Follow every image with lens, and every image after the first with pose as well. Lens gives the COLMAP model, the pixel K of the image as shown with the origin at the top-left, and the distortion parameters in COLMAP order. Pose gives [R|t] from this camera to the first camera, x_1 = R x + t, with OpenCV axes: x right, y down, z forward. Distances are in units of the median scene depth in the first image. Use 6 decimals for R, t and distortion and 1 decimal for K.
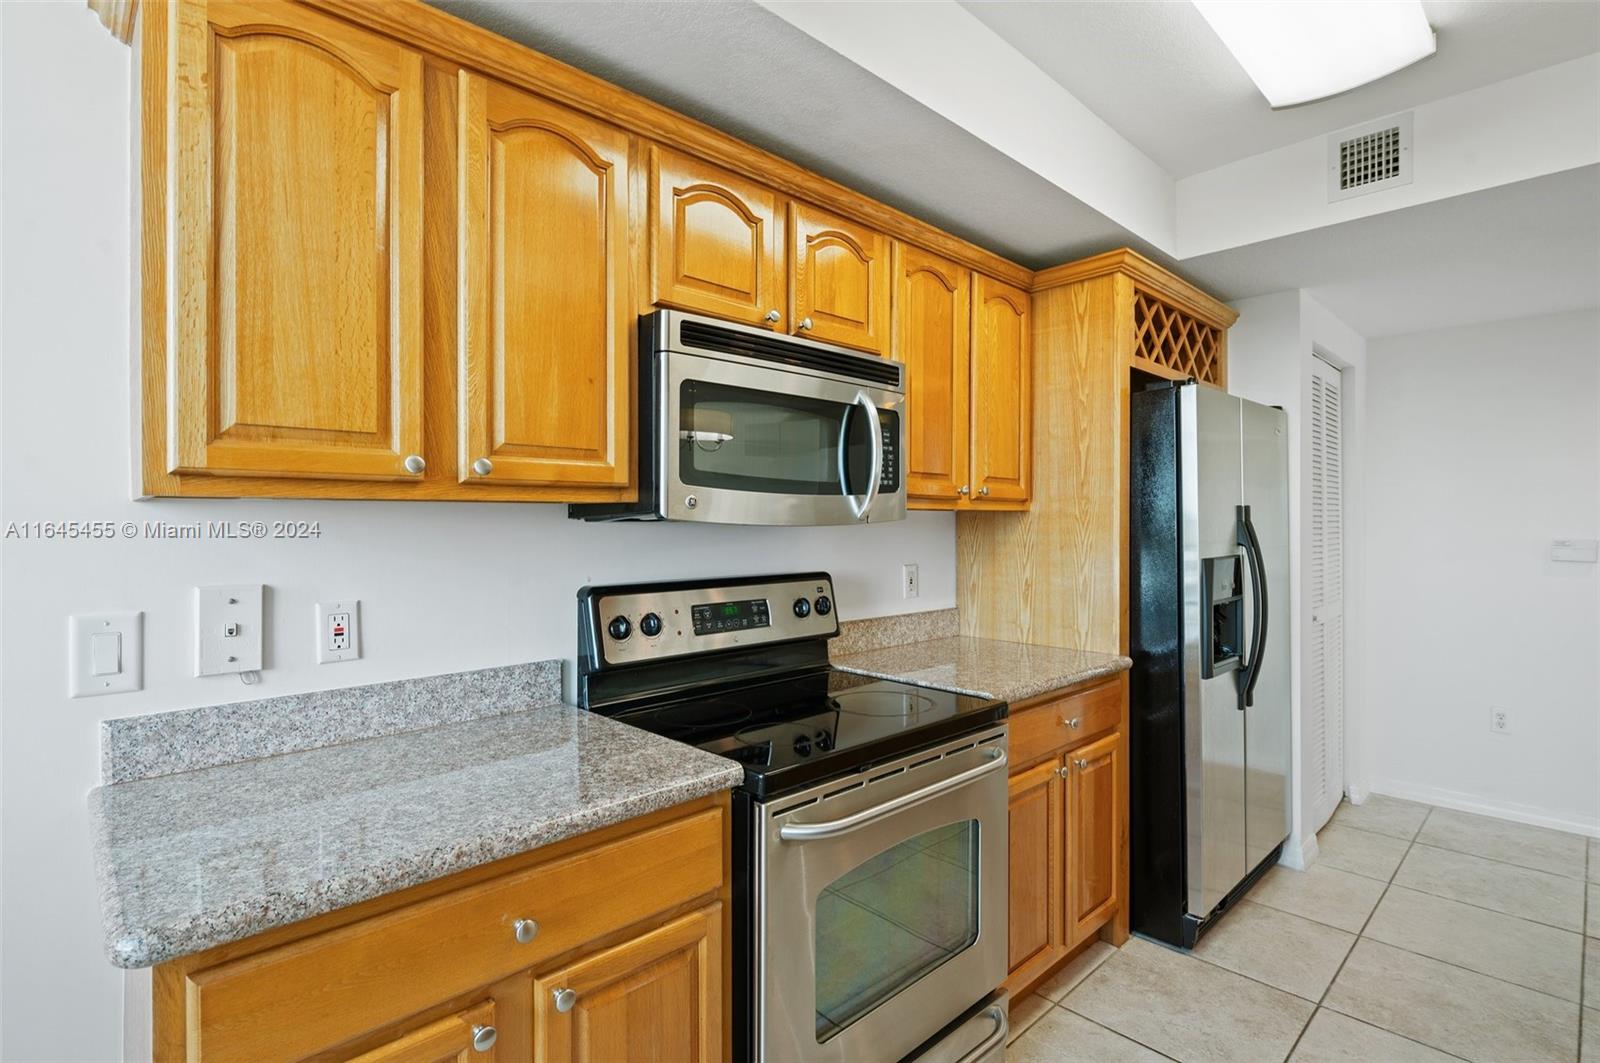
lens RADIAL K [[778.3, 0, 818.1], [0, 778.3, 520.2], [0, 0, 1]] dist [-0.004111, -0.000105]
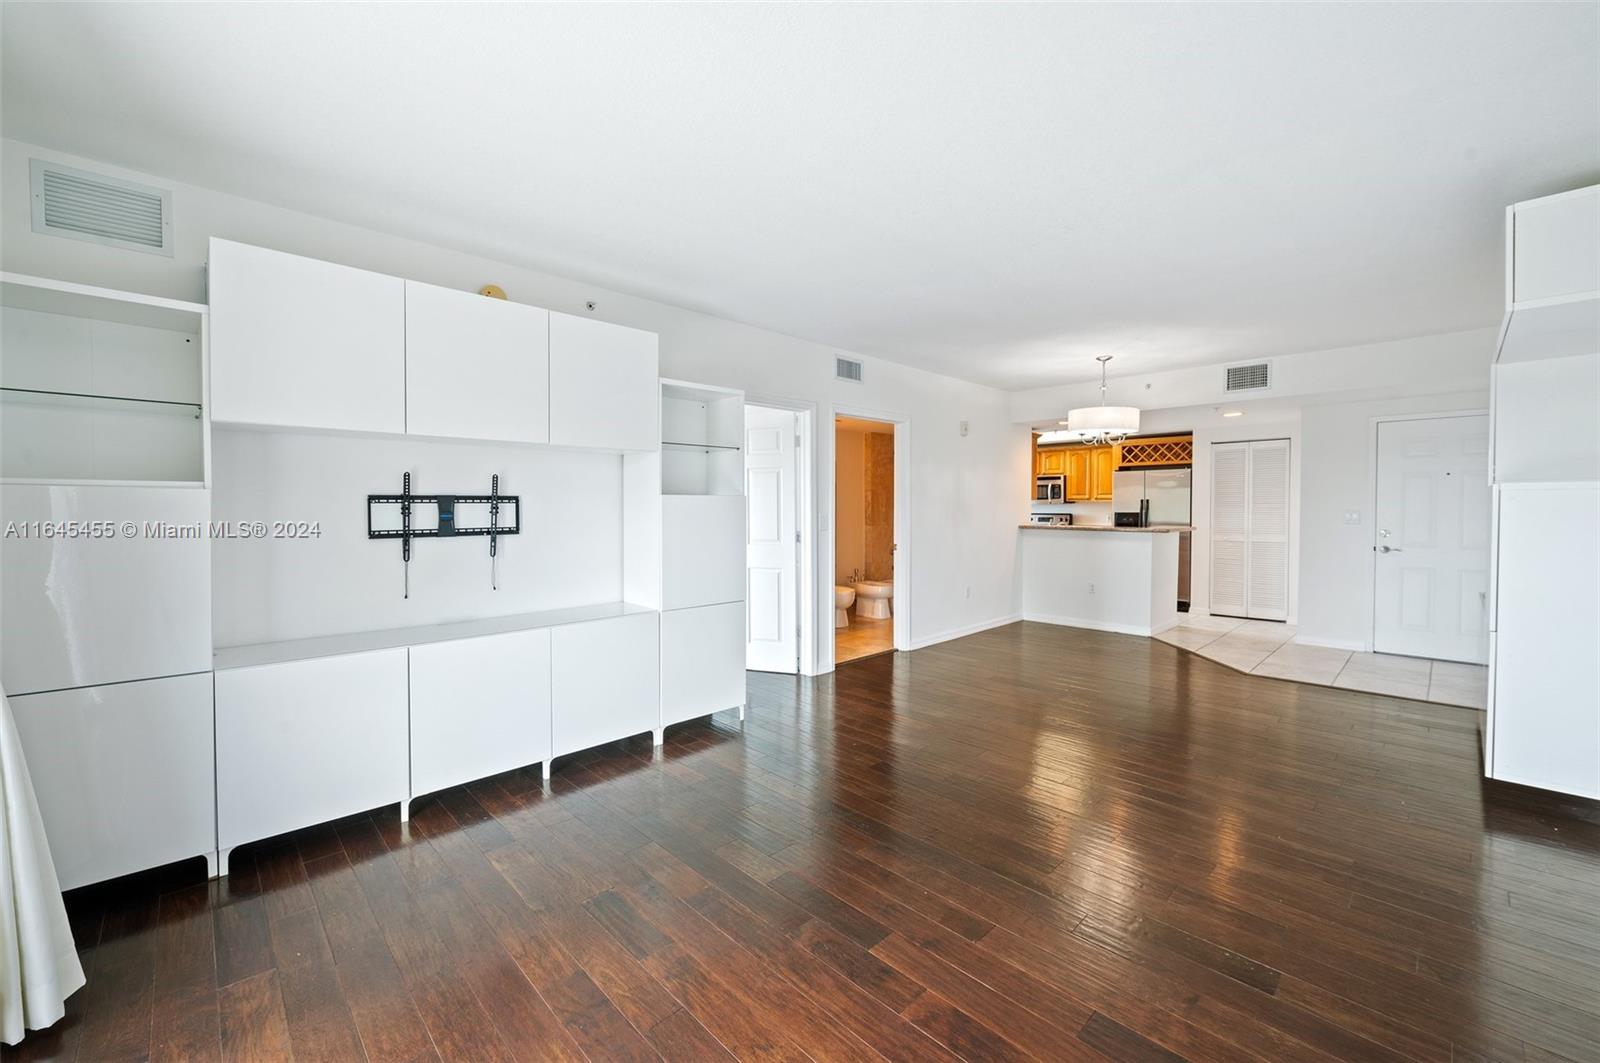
lens RADIAL K [[645.4, 0, 857.8], [0, 645.4, 520.6], [0, 0, 1]] dist [-0.000511, 0.000124]
pose [[0.052001, 0.027192, -0.998277, 5.137006], [0.006064, 0.999602, 0.027544, -0.017102], [0.998629, -0.007486, 0.051815, -0.765584]]
